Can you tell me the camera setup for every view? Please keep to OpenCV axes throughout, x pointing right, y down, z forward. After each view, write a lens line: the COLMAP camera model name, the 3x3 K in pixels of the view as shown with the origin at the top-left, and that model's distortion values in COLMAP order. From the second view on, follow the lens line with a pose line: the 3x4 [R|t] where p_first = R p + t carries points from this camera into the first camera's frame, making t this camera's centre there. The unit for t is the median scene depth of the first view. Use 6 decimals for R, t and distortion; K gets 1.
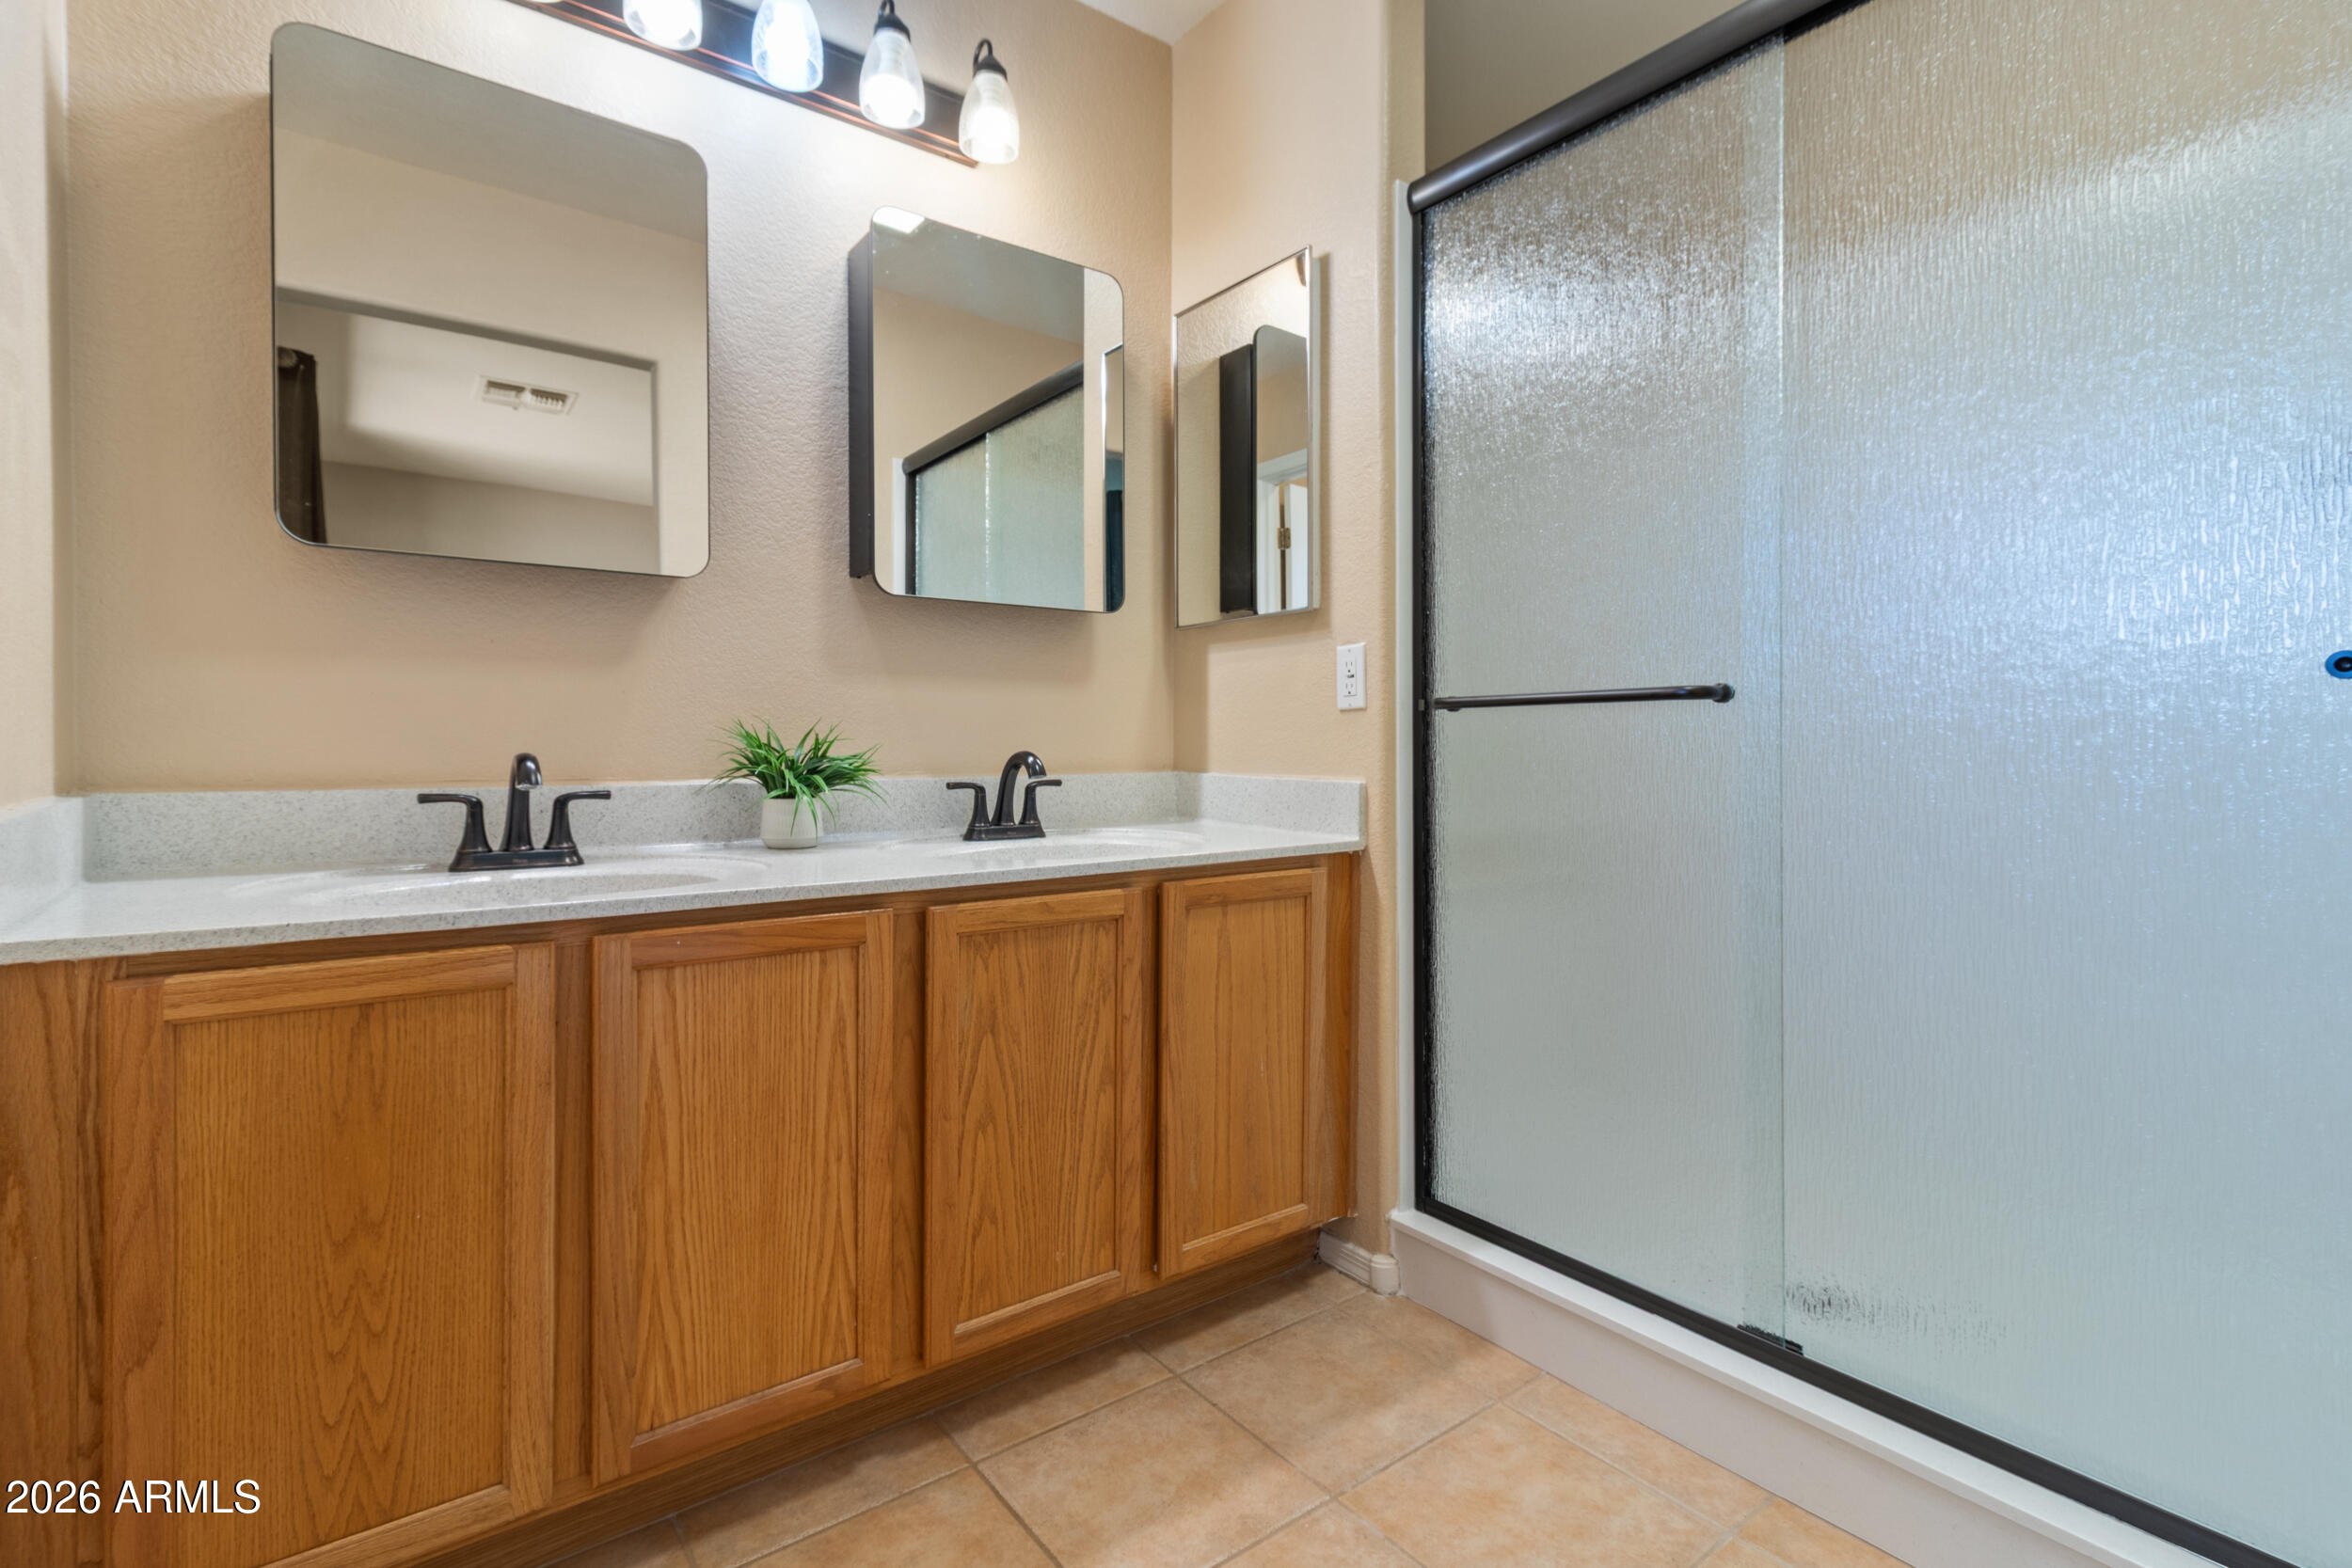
lens RADIAL K [[1077.2, 0, 1168.9], [0, 1077.2, 760.6], [0, 0, 1]] dist [0.001425, 0.000350]
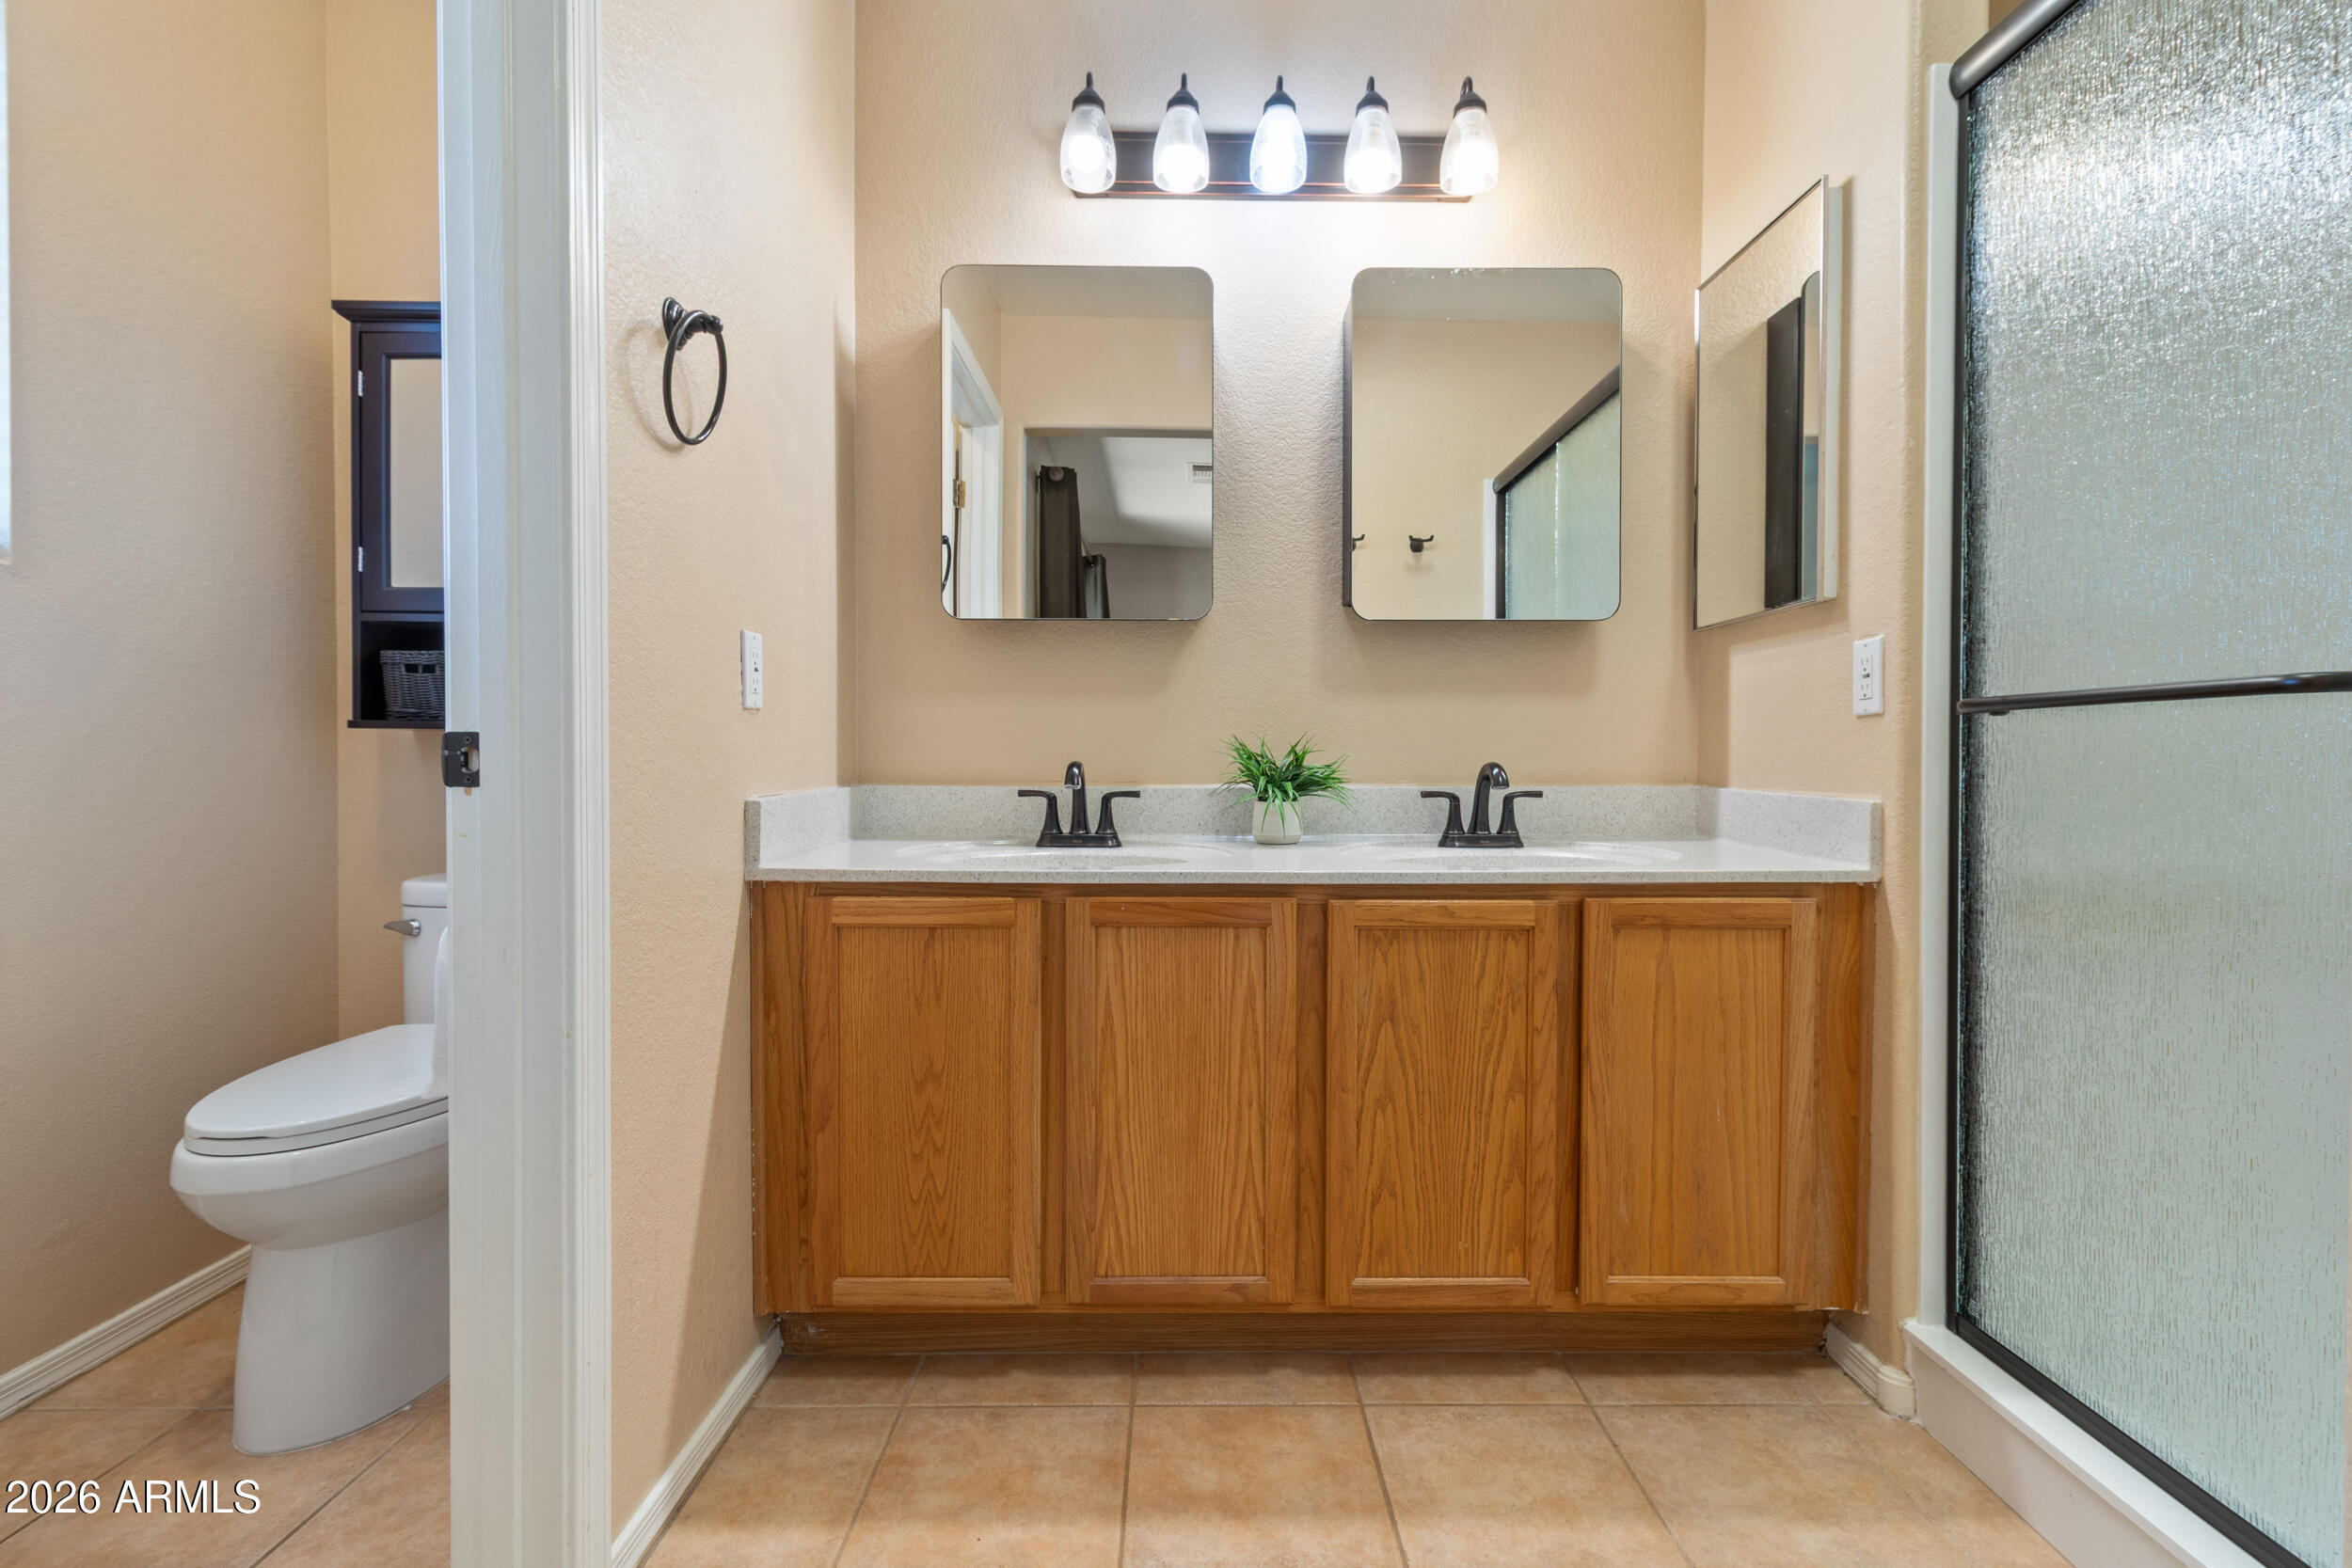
lens RADIAL K [[1048.5, 0, 1176.0], [0, 1048.5, 784.0], [0, 0, 1]] dist [0.000131, 0.000670]
pose [[0.803257, 0.017951, -0.595362, 0.272015], [-0.010862, 0.999821, 0.015492, -0.000403], [0.595534, -0.005977, 0.803308, 0.022051]]
